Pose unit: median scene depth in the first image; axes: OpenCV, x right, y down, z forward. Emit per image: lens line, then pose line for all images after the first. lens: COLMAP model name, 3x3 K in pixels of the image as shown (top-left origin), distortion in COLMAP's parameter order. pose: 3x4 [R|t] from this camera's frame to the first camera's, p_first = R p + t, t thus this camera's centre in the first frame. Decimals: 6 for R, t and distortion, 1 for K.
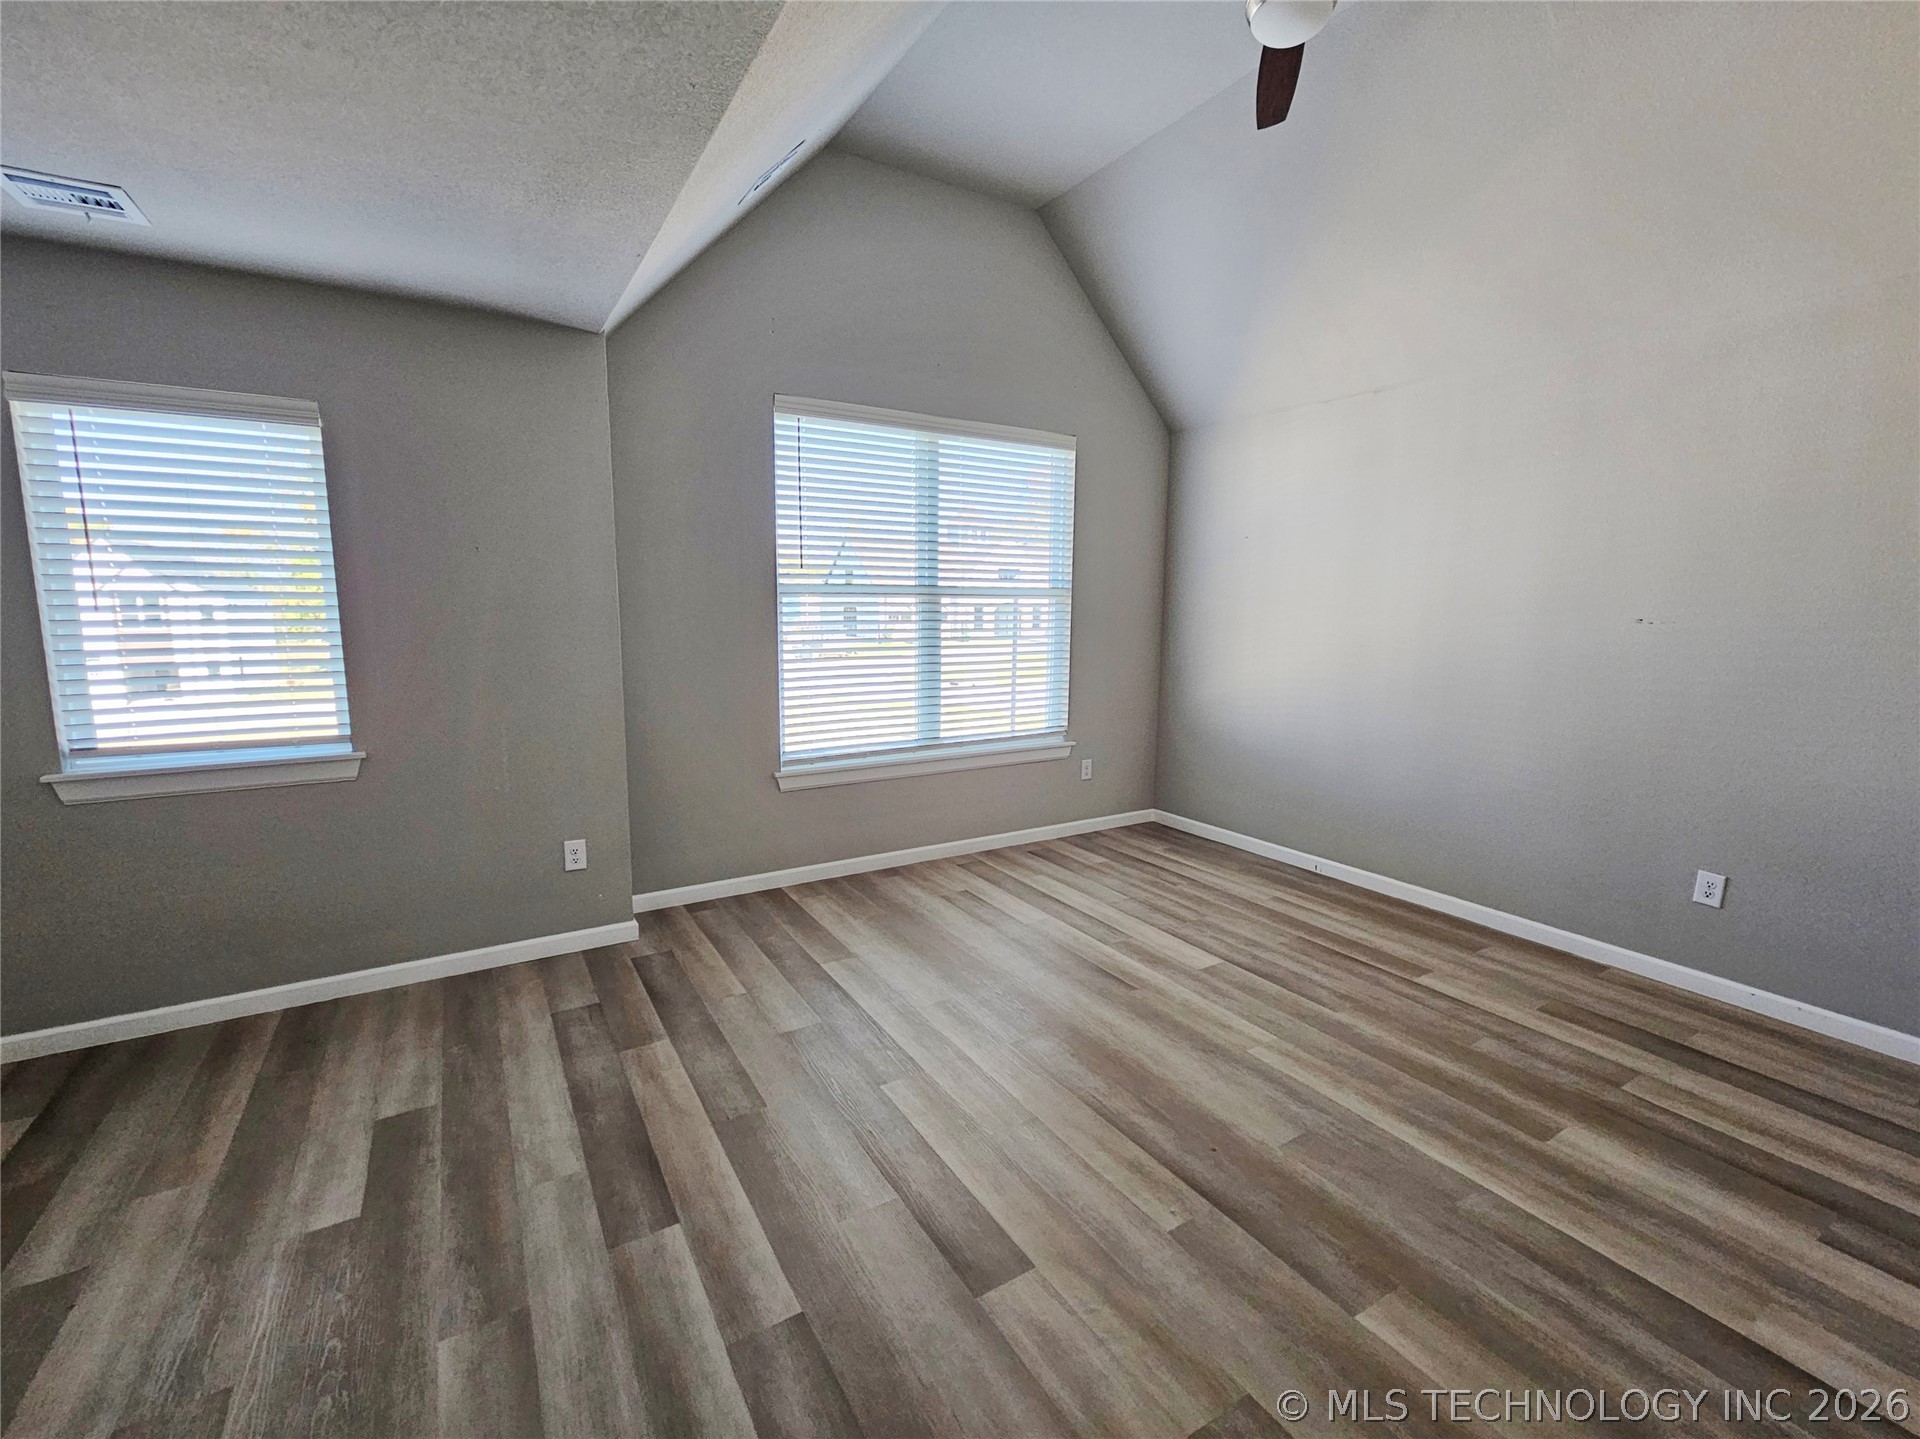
lens RADIAL K [[808.3, 0, 958.6], [0, 808.3, 719.2], [0, 0, 1]] dist [-0.000210, 0.001591]
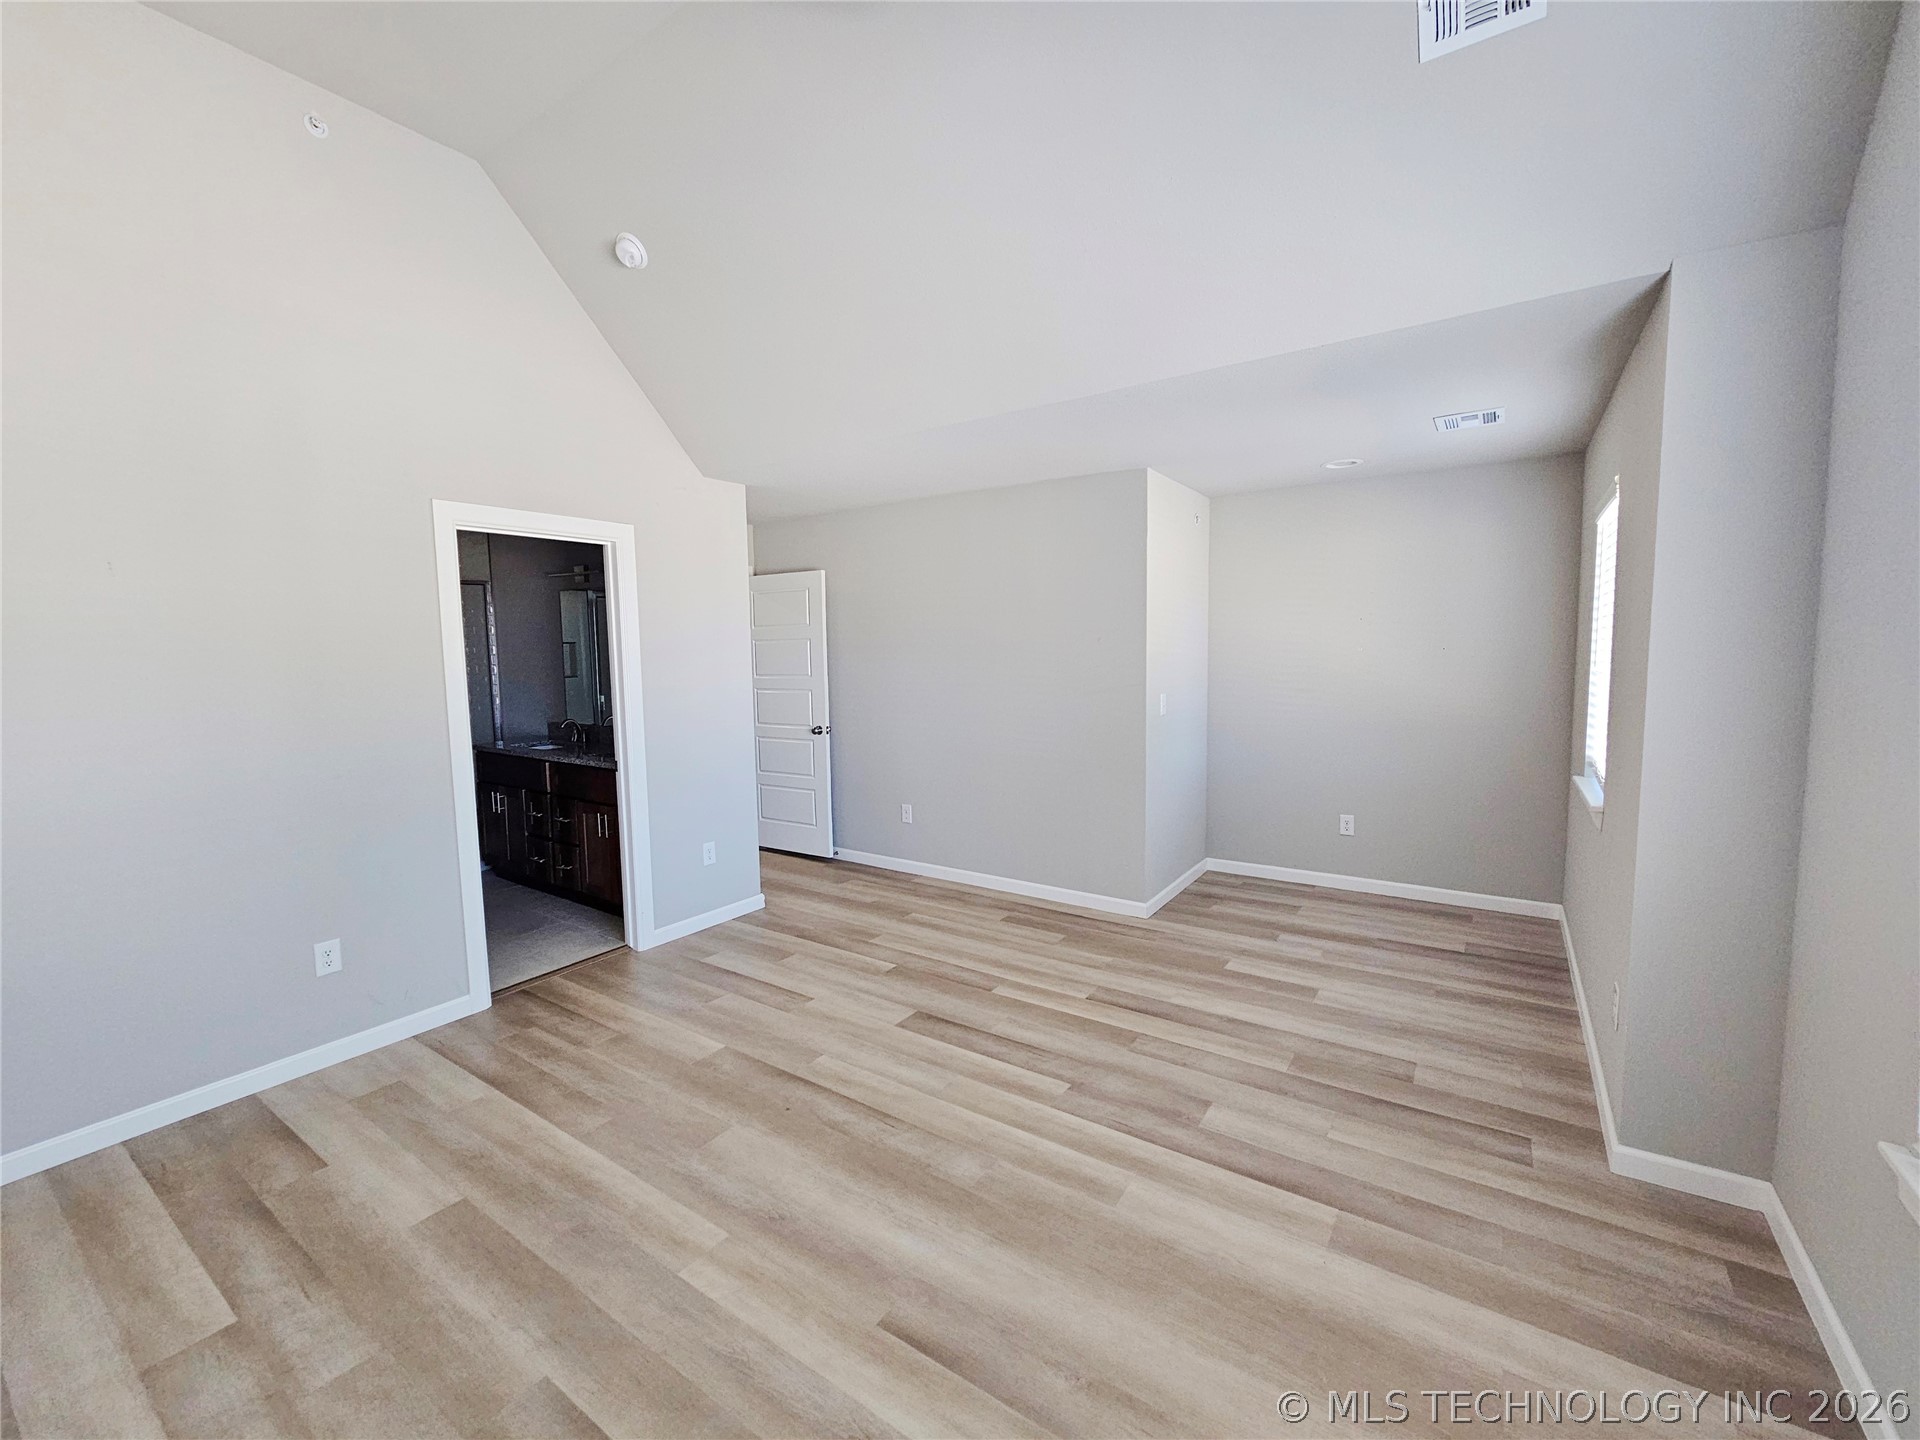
lens RADIAL K [[808.3, 0, 952.0], [0, 808.3, 720.5], [0, 0, 1]] dist [-0.000210, 0.001591]
pose [[-0.915291, 0.041476, -0.400651, 0.538978], [-0.052003, 0.974191, 0.219652, -0.318118], [0.399422, 0.221880, -0.889512, 2.000633]]
